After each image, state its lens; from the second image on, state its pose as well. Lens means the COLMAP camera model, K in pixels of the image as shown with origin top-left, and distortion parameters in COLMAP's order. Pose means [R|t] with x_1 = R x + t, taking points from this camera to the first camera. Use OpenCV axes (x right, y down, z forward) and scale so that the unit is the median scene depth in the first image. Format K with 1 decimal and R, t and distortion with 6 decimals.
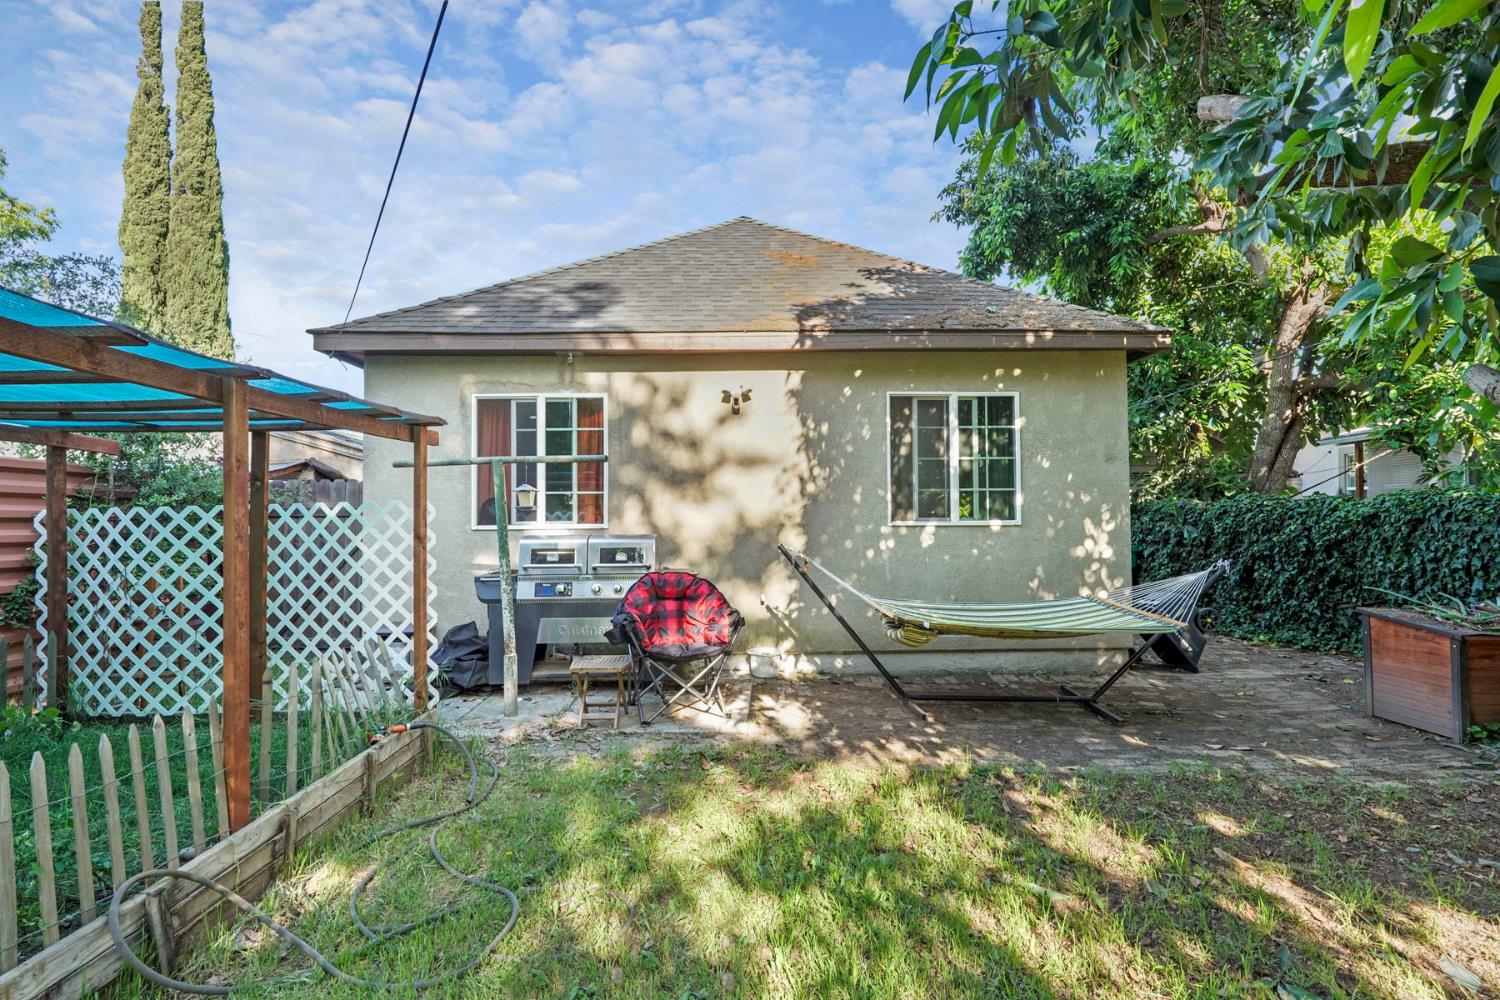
lens RADIAL K [[761.3, 0, 750.9], [0, 761.3, 501.8], [0, 0, 1]] dist [0.004199, 0.000168]
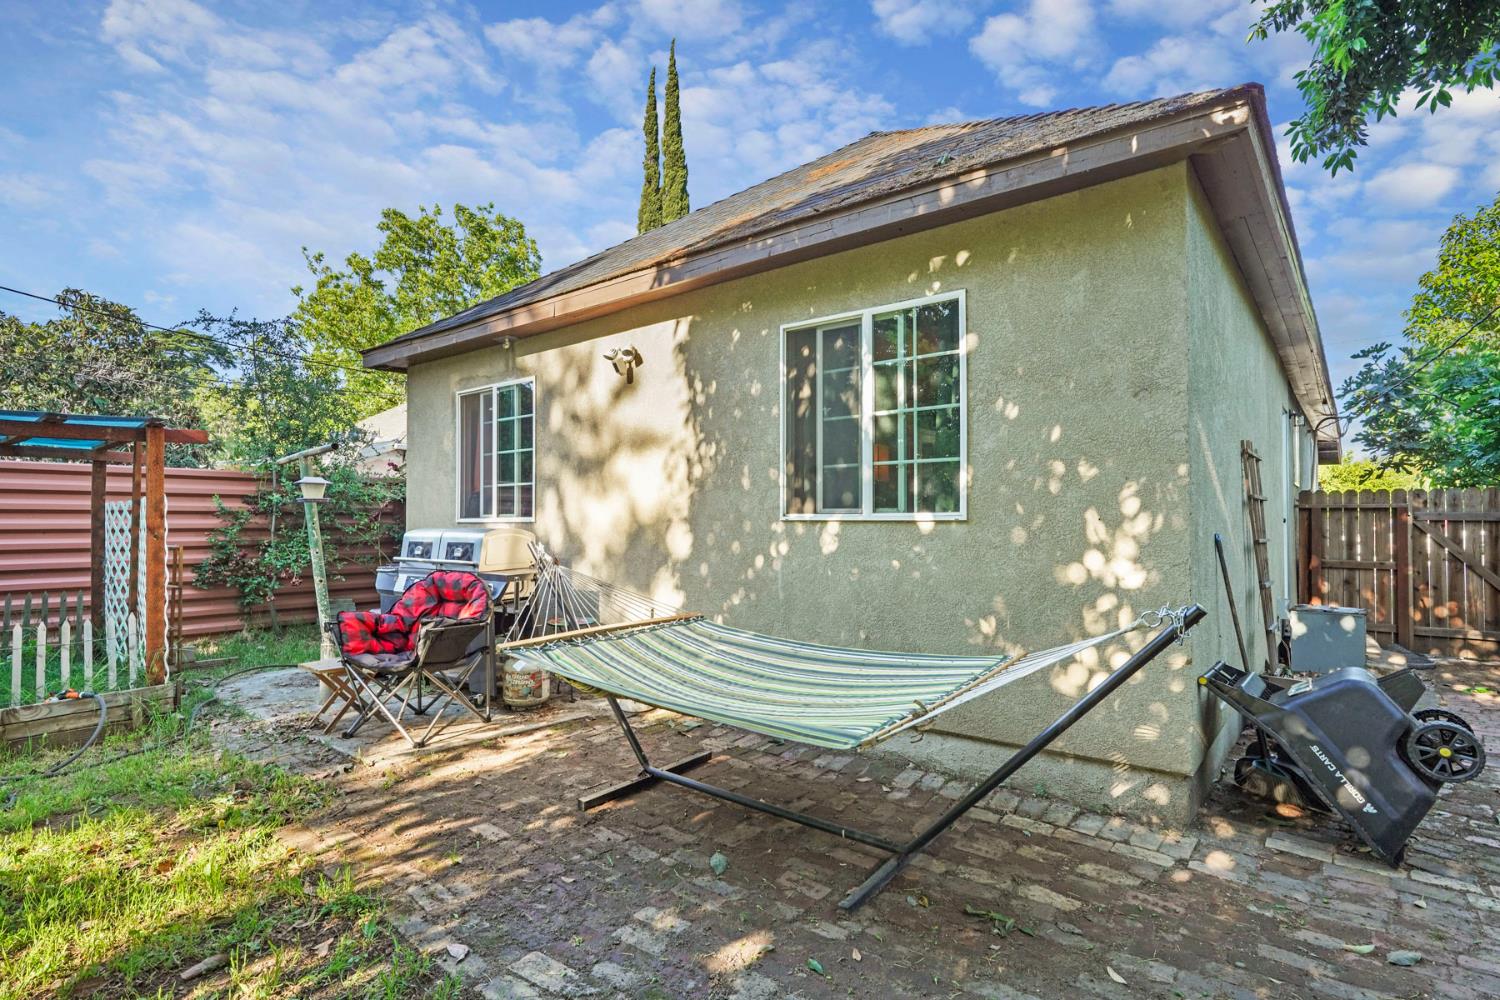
lens RADIAL K [[767.7, 0, 750.3], [0, 767.7, 511.2], [0, 0, 1]] dist [-0.005378, -0.000443]
pose [[0.762418, -0.002562, -0.647080, 0.604876], [0.013453, 0.999839, 0.011893, 0.013459], [0.646945, -0.017773, 0.762329, 0.453374]]
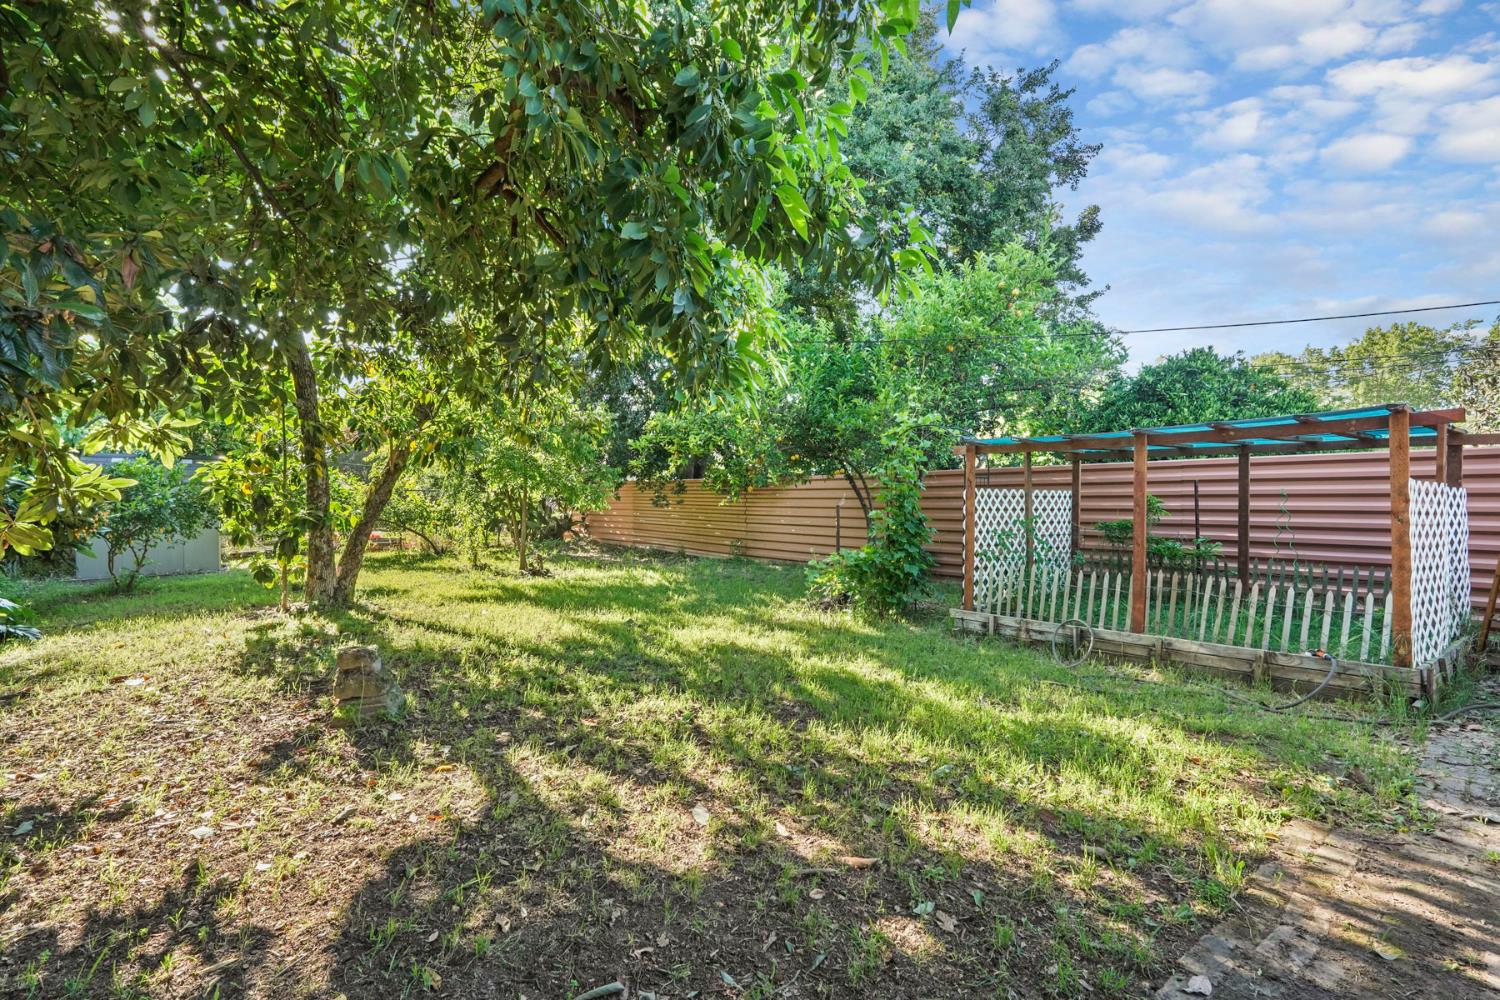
lens RADIAL K [[676.6, 0, 768.2], [0, 676.6, 499.0], [0, 0, 1]] dist [-0.000565, 0.000135]
pose [[-0.773306, 0.002376, -0.634029, 0.587448], [0.015310, 0.999771, -0.014926, 0.019148], [0.633849, -0.021249, -0.773165, 0.744023]]
